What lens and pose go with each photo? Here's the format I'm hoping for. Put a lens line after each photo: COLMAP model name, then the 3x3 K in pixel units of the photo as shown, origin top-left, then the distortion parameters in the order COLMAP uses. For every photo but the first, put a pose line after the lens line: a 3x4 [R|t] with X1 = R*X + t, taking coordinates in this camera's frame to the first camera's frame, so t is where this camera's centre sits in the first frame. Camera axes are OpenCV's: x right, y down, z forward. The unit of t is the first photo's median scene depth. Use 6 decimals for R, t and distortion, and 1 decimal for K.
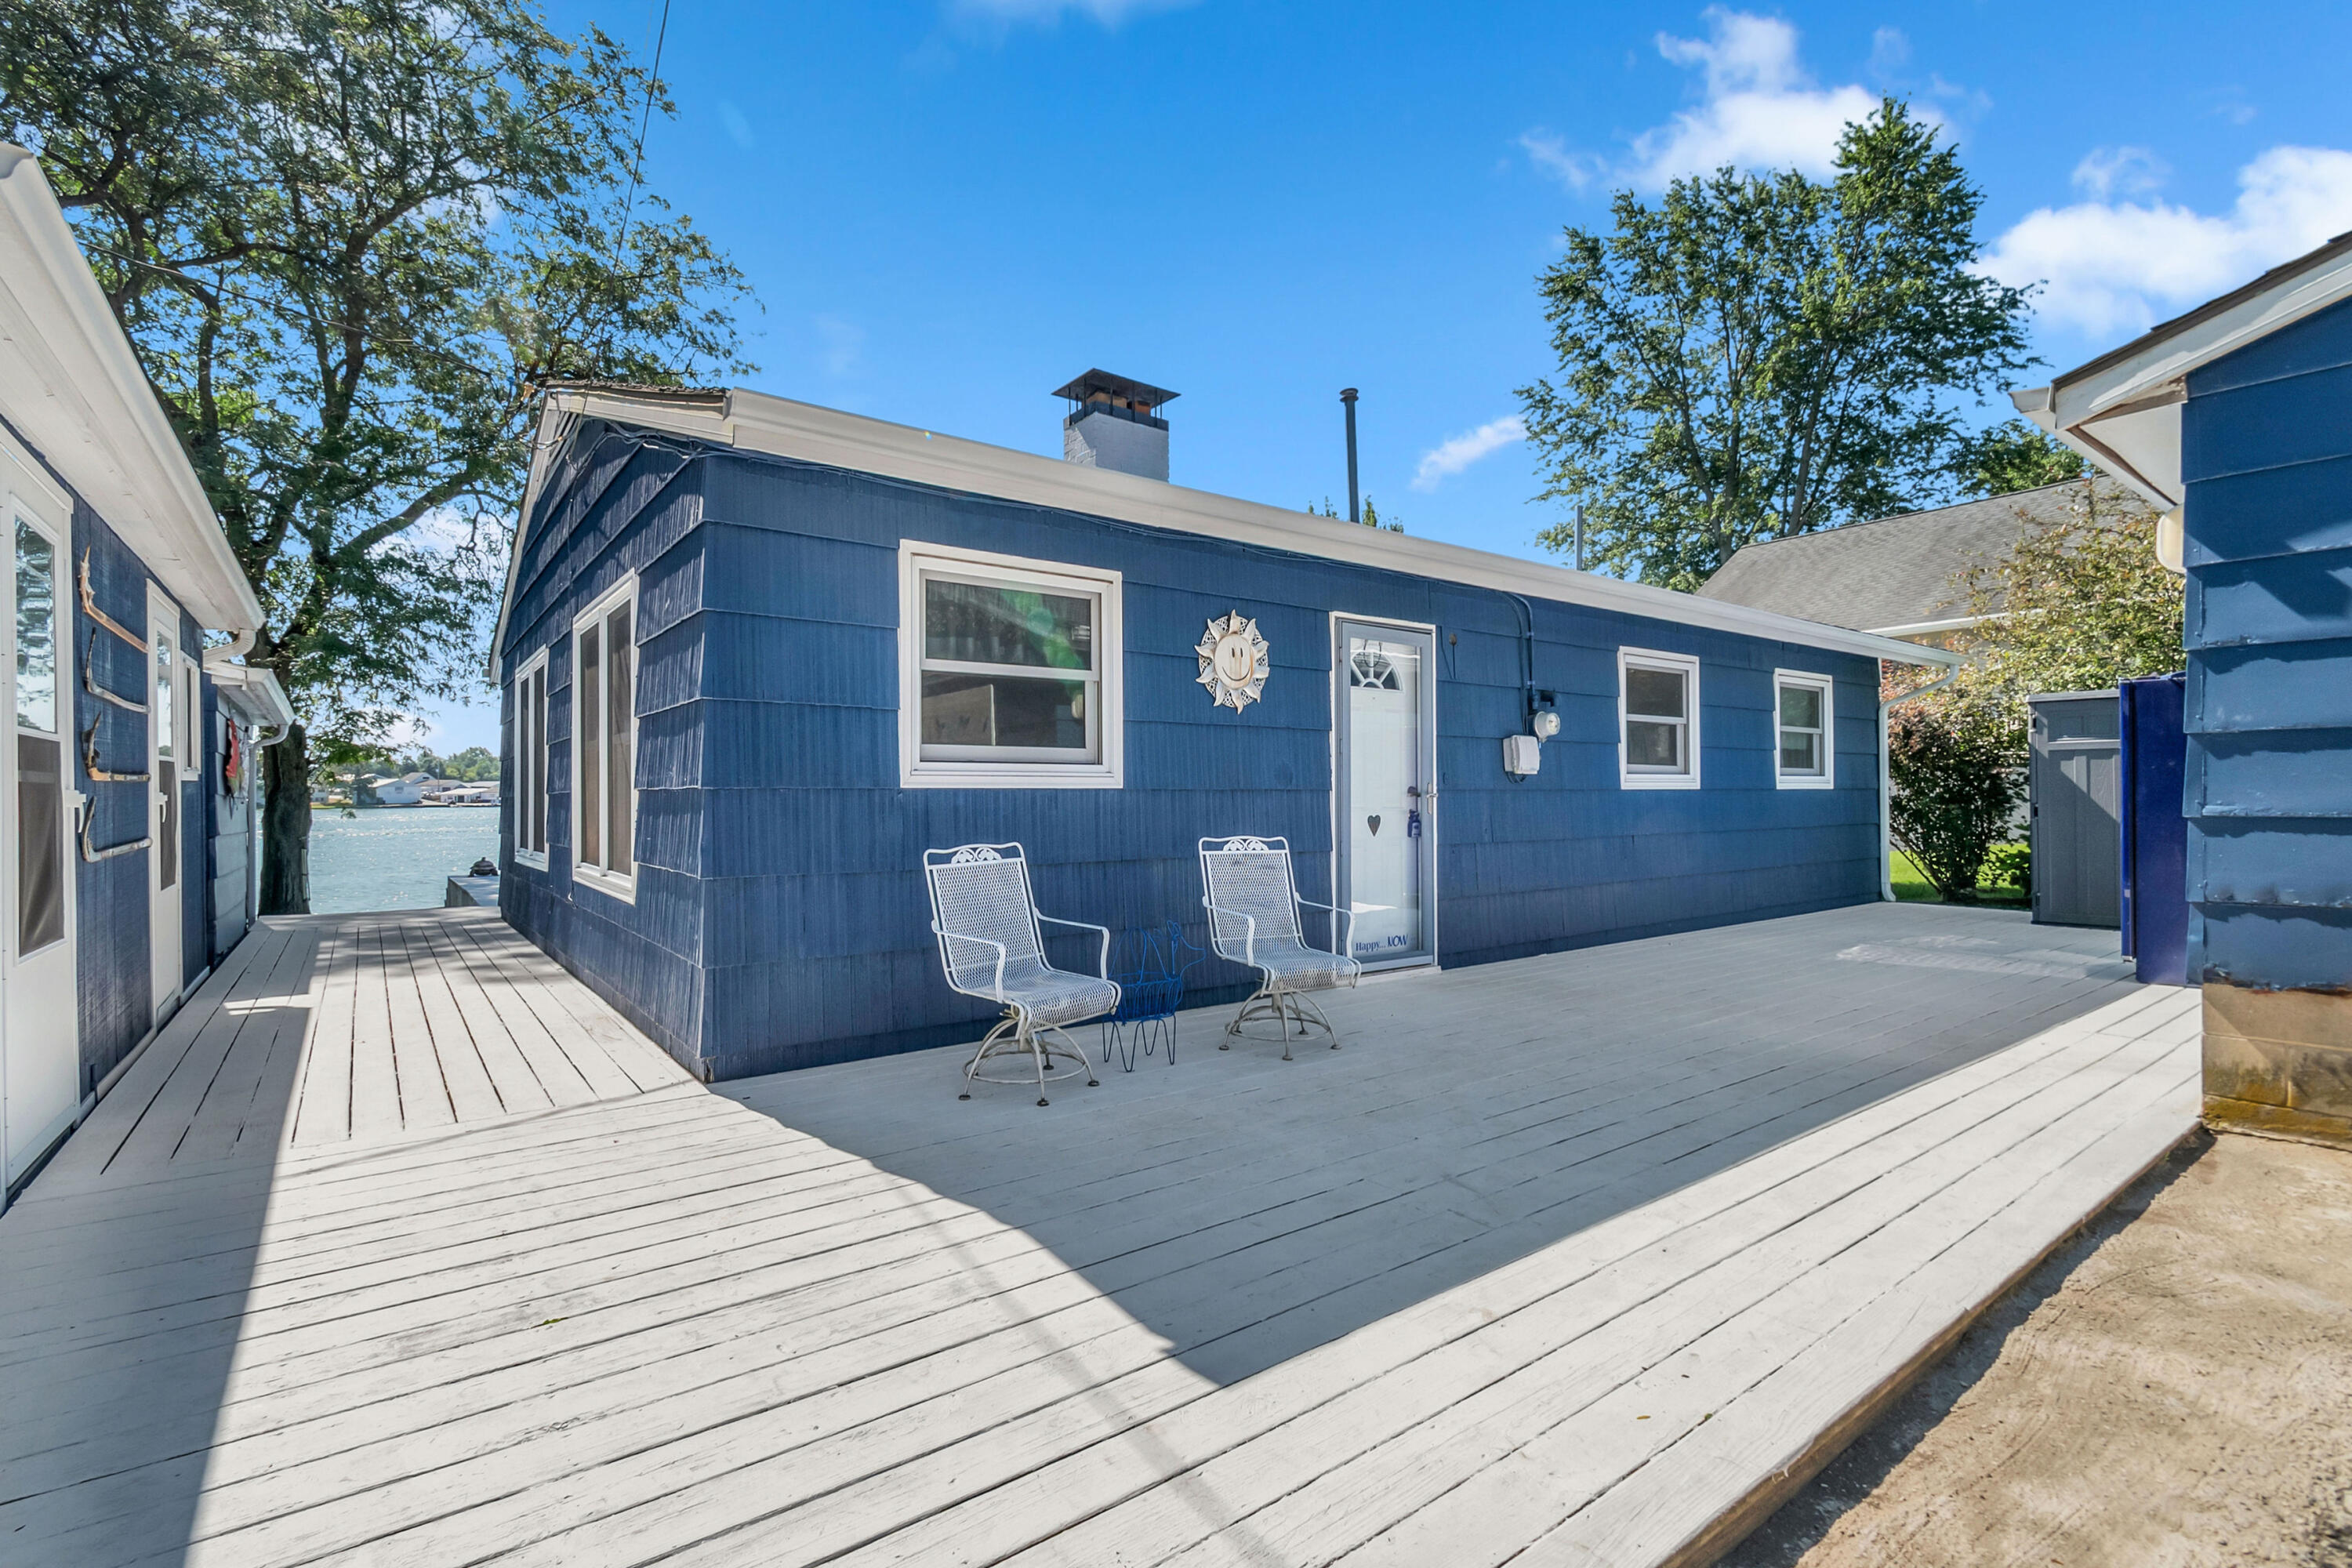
lens RADIAL K [[1038.4, 0, 1123.5], [0, 1038.4, 788.1], [0, 0, 1]] dist [0.002036, 0.000231]
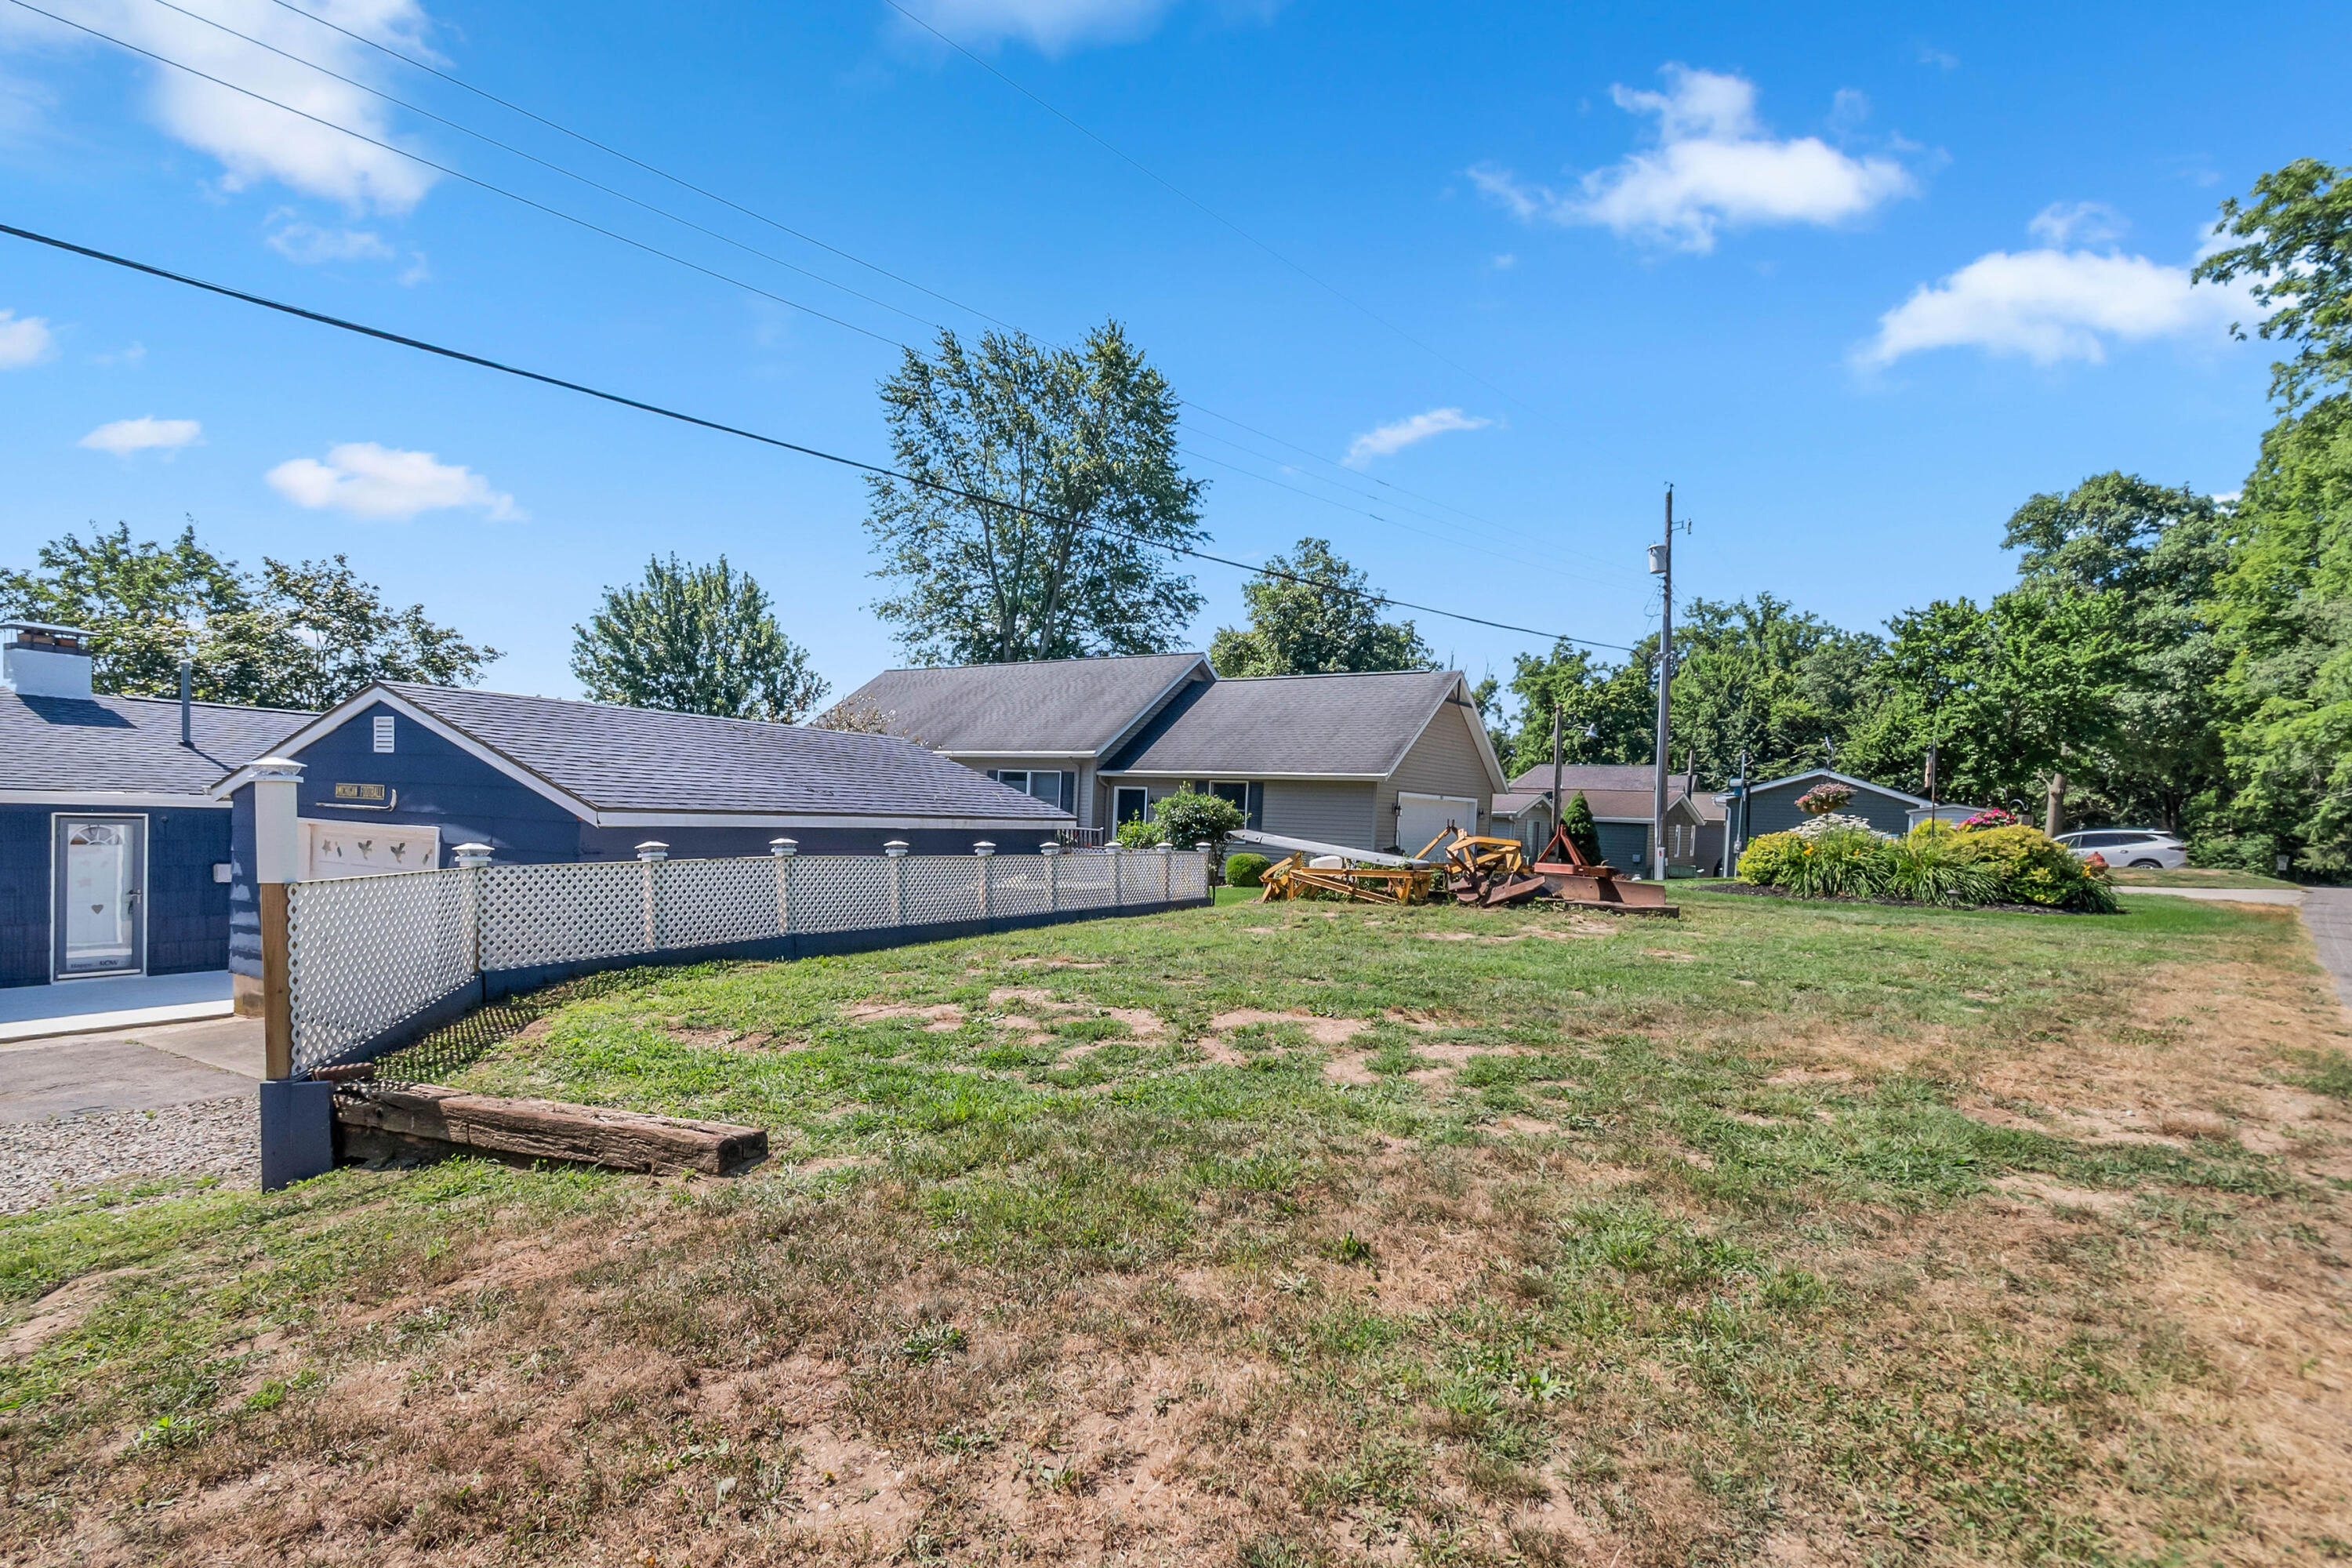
lens RADIAL K [[1109.0, 0, 1174.6], [0, 1109.0, 846.9], [0, 0, 1]] dist [-0.001532, -0.000558]
pose [[0.894172, 0.028068, 0.446843, 0.358367], [-0.048359, 0.998249, 0.034067, -0.085166], [-0.445104, -0.052070, 0.893964, -0.621142]]
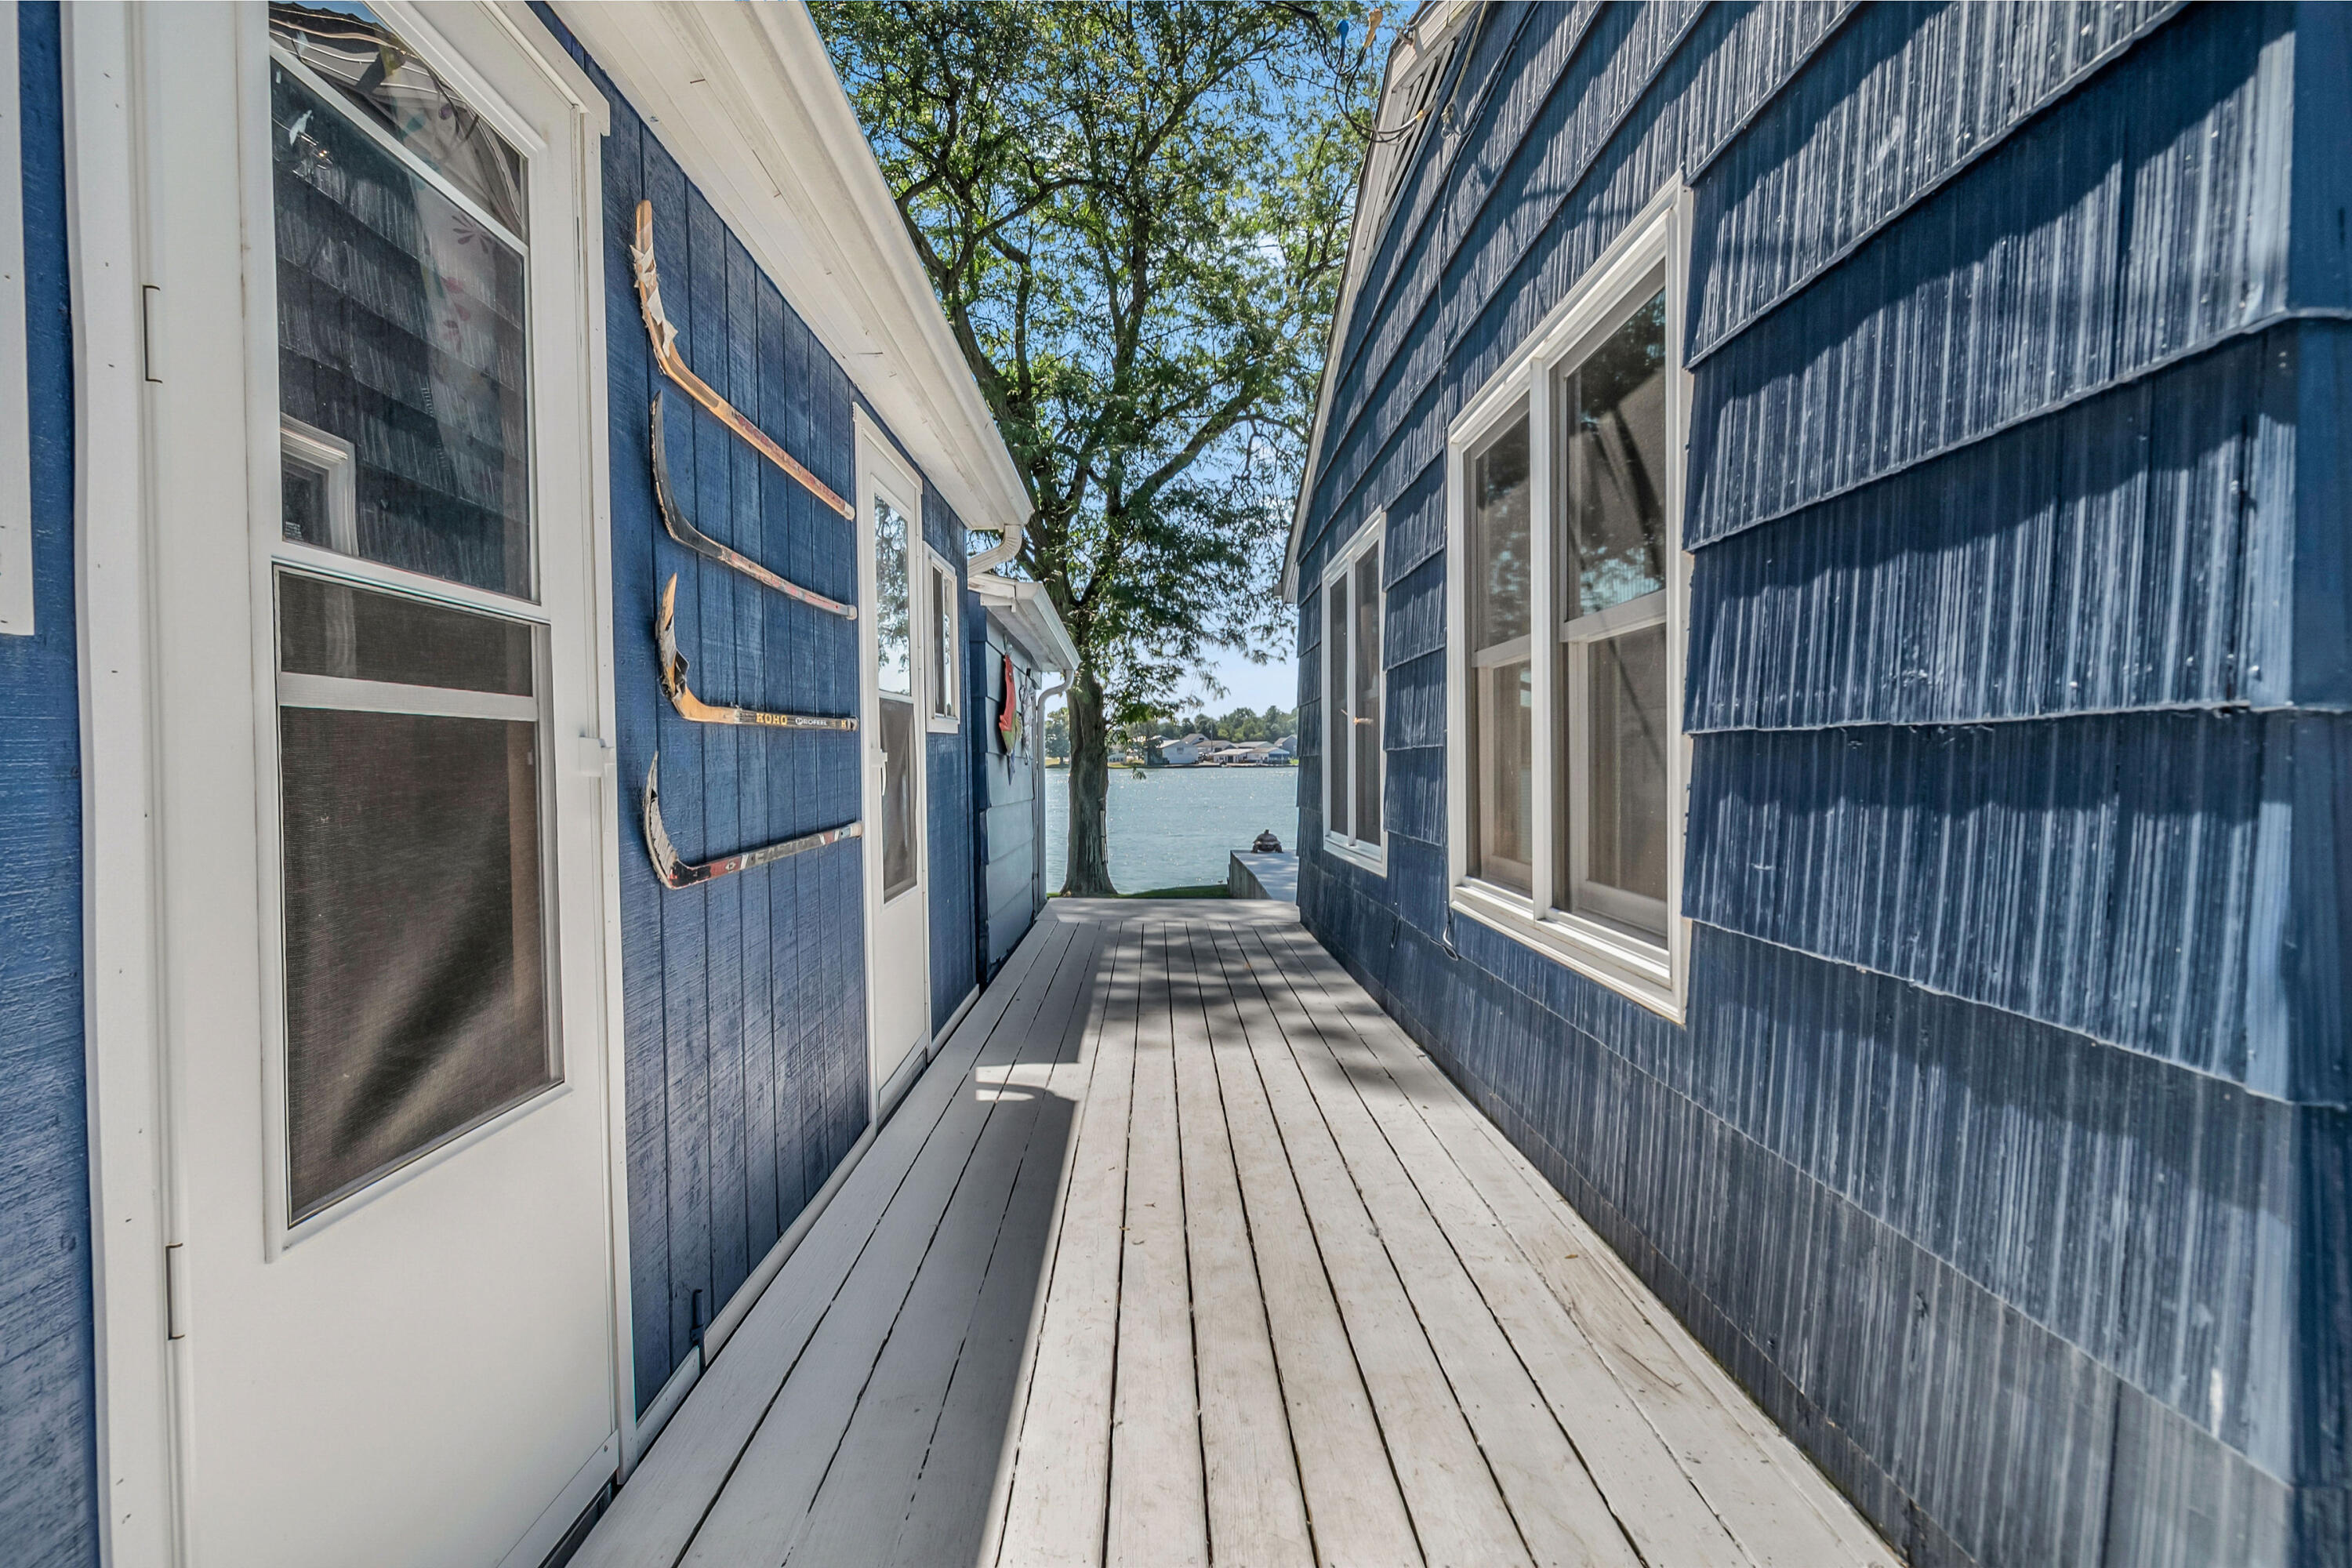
lens RADIAL K [[1205.0, 0, 1176.0], [0, 1205.0, 784.0], [0, 0, 1]] dist [0.001424, 0.000011]
pose [[0.818053, 0.010113, -0.575055, -0.088041], [0.008148, 0.999541, 0.029169, 0.001446], [0.575086, -0.028547, 0.817595, 0.124223]]
